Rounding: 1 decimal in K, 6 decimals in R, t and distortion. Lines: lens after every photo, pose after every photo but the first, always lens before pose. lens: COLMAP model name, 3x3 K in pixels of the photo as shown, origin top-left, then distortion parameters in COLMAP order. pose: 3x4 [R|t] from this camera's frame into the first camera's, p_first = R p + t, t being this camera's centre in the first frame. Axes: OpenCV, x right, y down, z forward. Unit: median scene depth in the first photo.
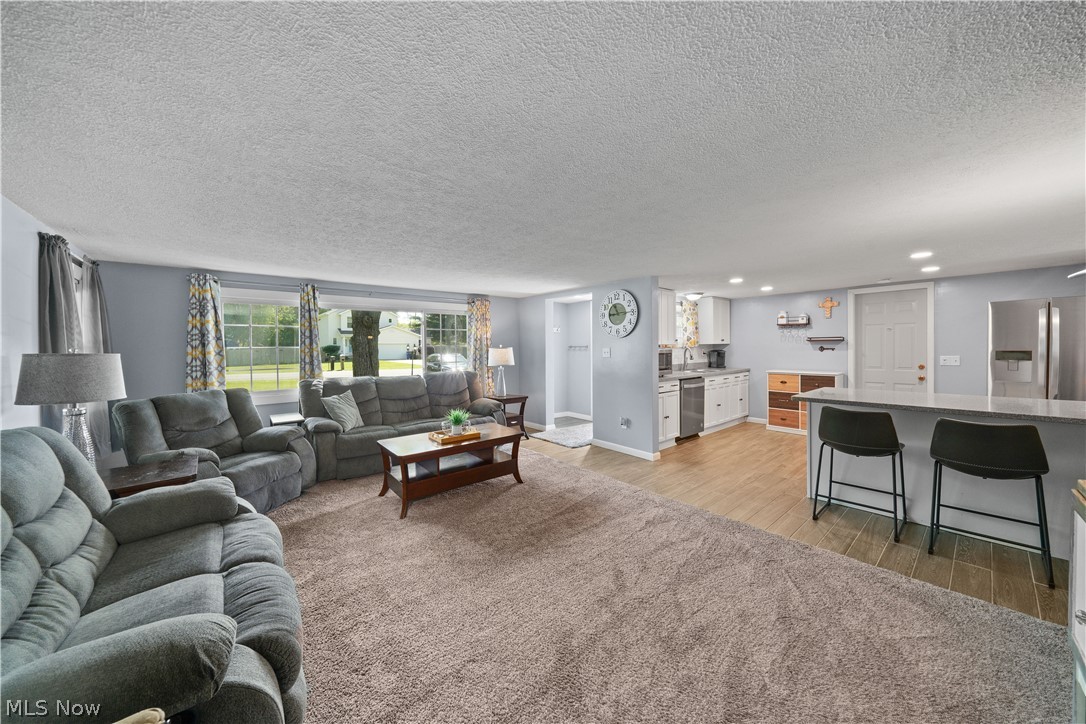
lens RADIAL K [[376.4, 0, 537.9], [0, 376.4, 353.5], [0, 0, 1]] dist [-0.000748, 0.000020]
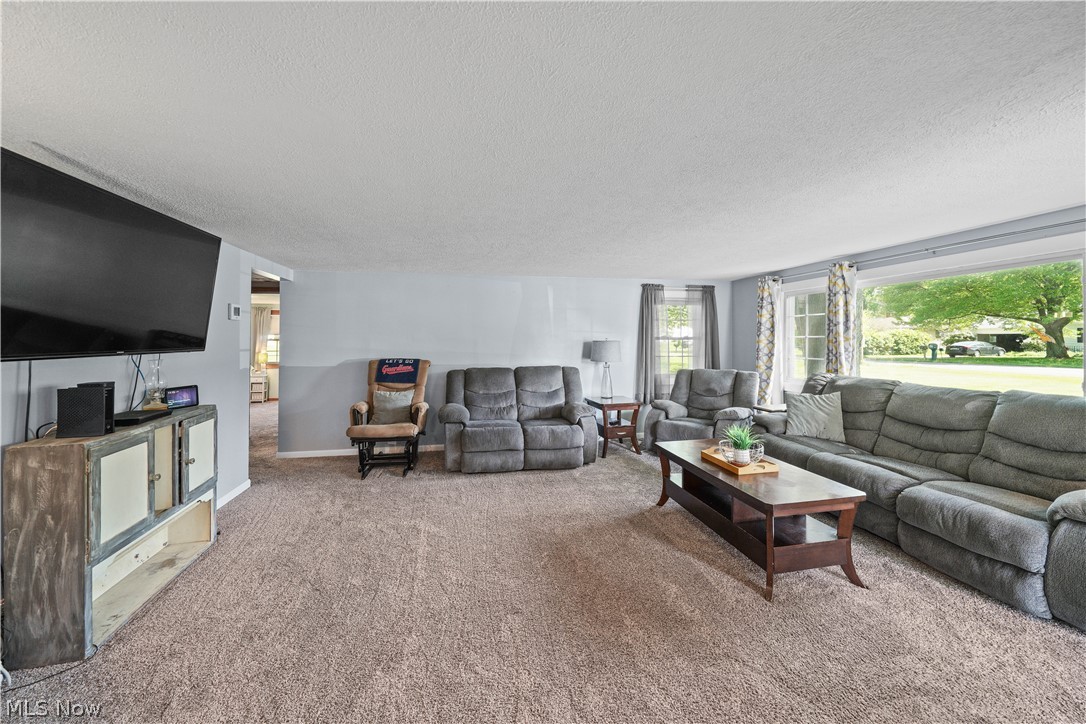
lens RADIAL K [[385.4, 0, 532.5], [0, 385.4, 339.5], [0, 0, 1]] dist [-0.009021, 0.000622]
pose [[-0.487979, 0.009704, -0.872801, 0.368297], [-0.008161, 0.999844, 0.015680, -0.013643], [0.872817, 0.014774, -0.487824, 0.614263]]
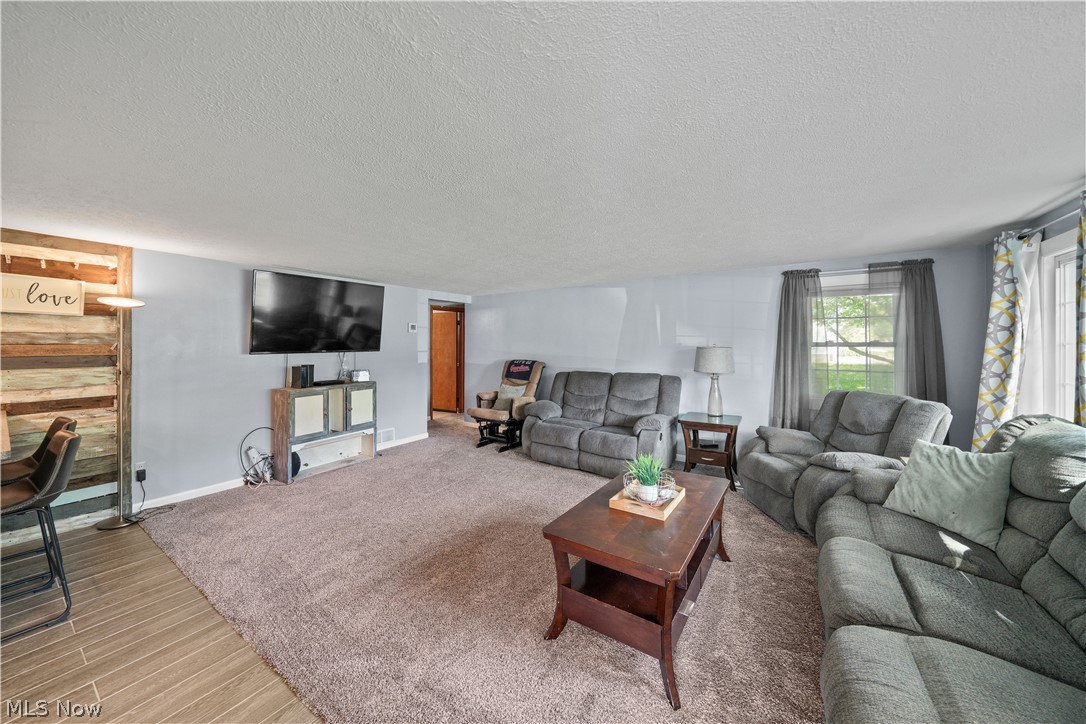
lens RADIAL K [[385.4, 0, 532.5], [0, 385.4, 339.5], [0, 0, 1]] dist [-0.009021, 0.000622]
pose [[-0.963311, 0.006820, -0.268302, 0.067243], [0.004331, 0.999942, 0.009865, -0.020890], [0.268354, 0.008341, -0.963284, 0.923036]]
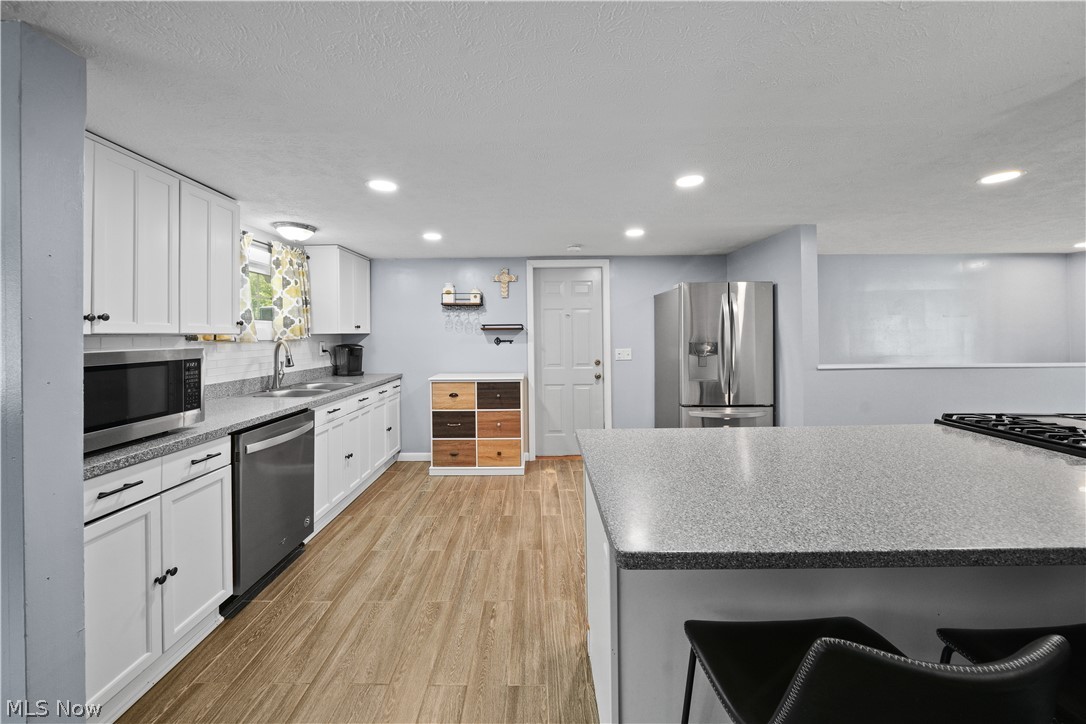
lens RADIAL K [[390.5, 0, 538.3], [0, 390.5, 331.8], [0, 0, 1]] dist [0.001223, 0.000343]
pose [[0.637908, 0.009248, 0.770057, 0.242596], [0.016210, 0.999545, -0.025432, -0.009975], [-0.769942, 0.028706, 0.637468, 0.476764]]
